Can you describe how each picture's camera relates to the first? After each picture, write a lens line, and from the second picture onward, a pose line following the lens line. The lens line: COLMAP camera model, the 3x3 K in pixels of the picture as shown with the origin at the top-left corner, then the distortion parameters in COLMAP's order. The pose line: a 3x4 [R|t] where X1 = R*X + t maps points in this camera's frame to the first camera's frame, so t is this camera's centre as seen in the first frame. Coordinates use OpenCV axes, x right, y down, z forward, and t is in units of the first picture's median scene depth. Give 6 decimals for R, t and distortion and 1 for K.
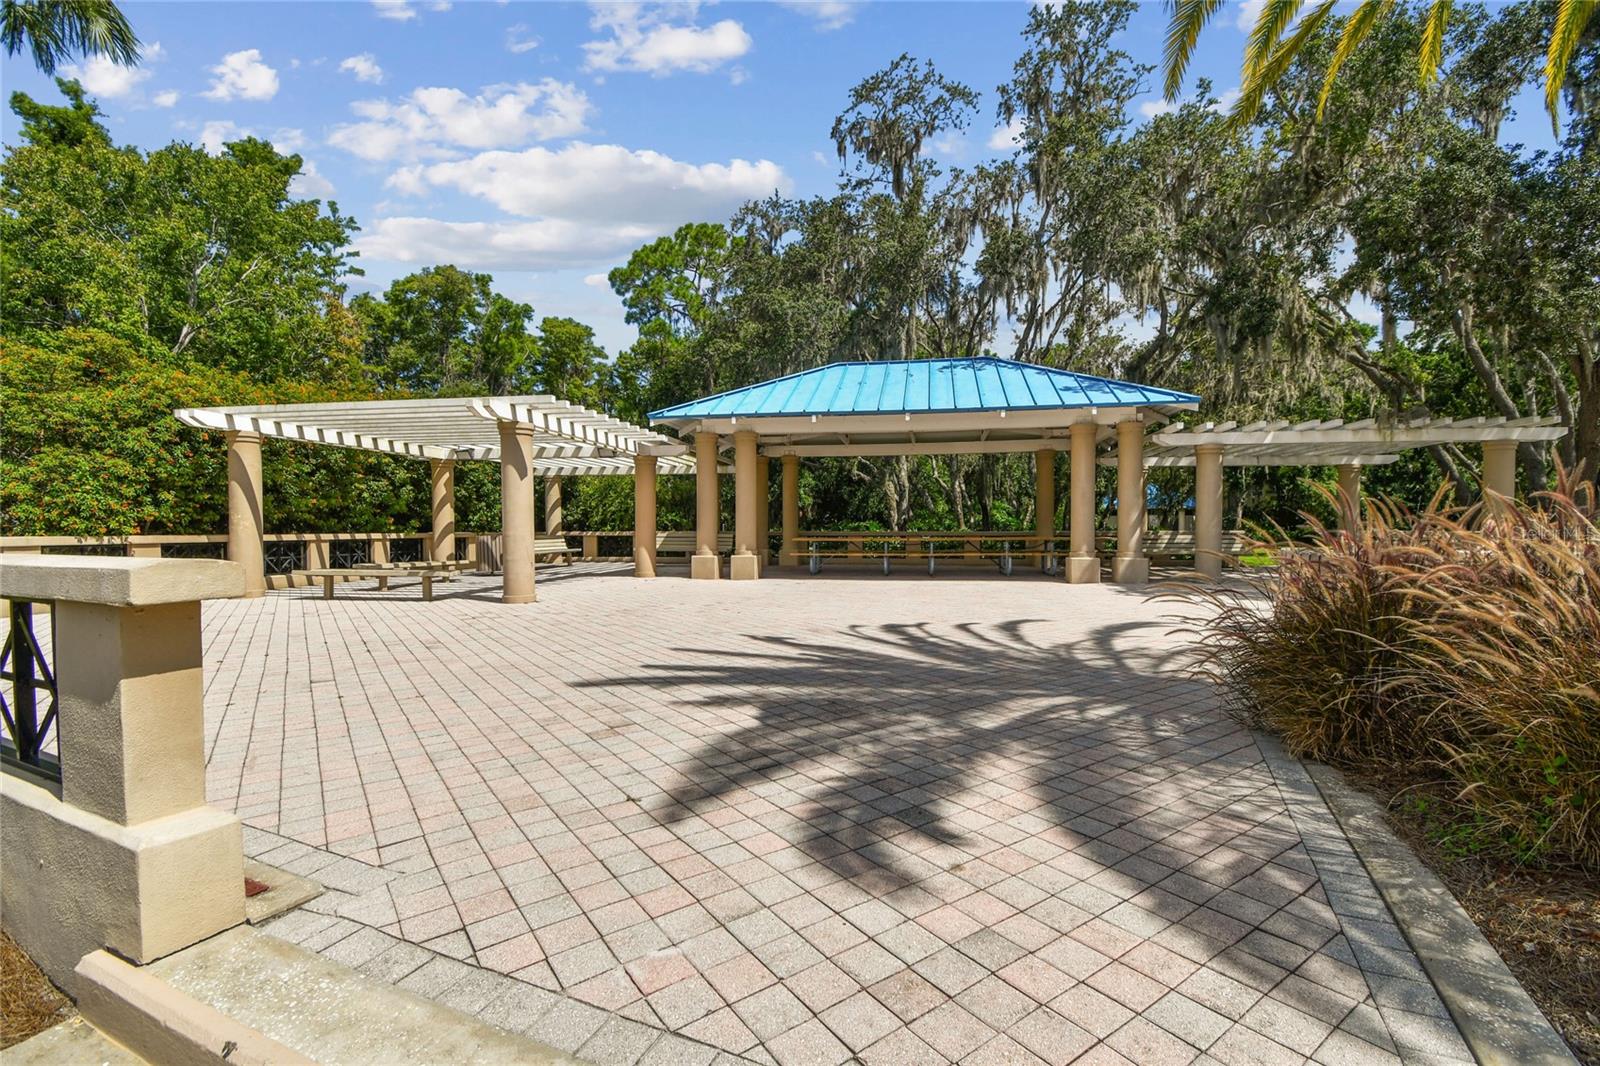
lens RADIAL K [[721.0, 0, 805.0], [0, 721.0, 540.8], [0, 0, 1]] dist [-0.002108, -0.000335]
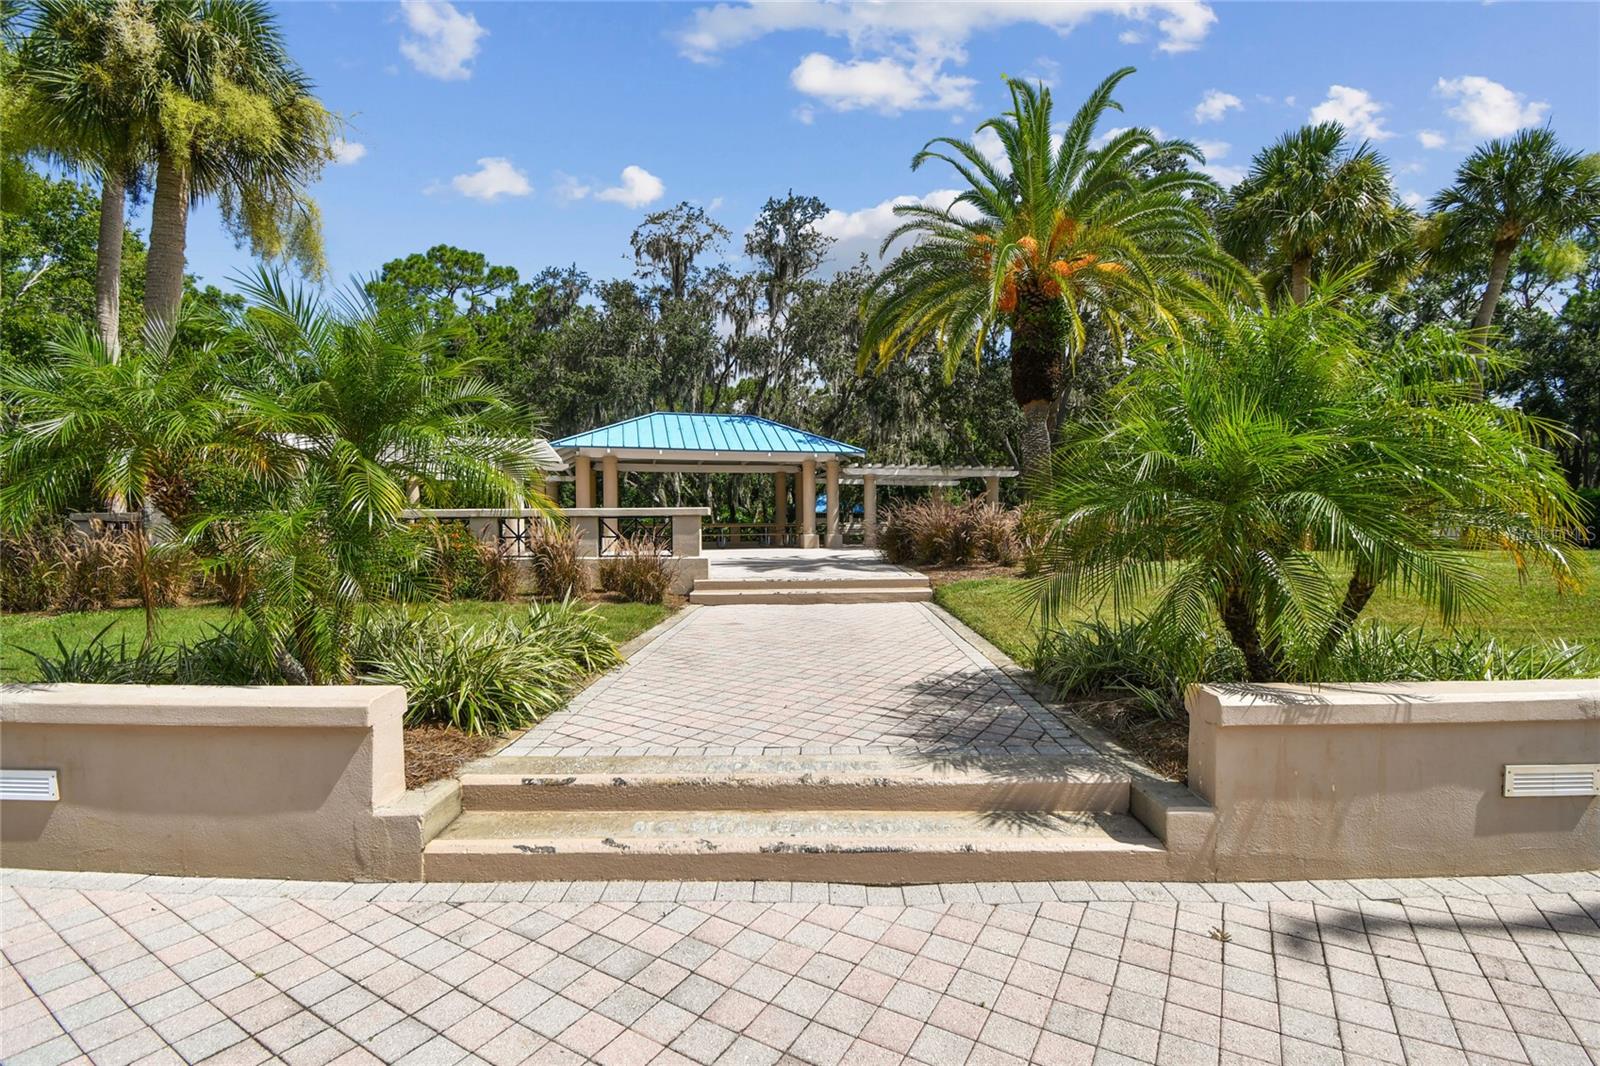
lens RADIAL K [[721.0, 0, 805.9], [0, 721.0, 526.7], [0, 0, 1]] dist [-0.002108, -0.000335]
pose [[0.911068, -0.001274, 0.412254, -0.307367], [0.012933, 0.999591, -0.025493, 0.041641], [-0.412054, 0.028558, 0.910712, -0.537048]]
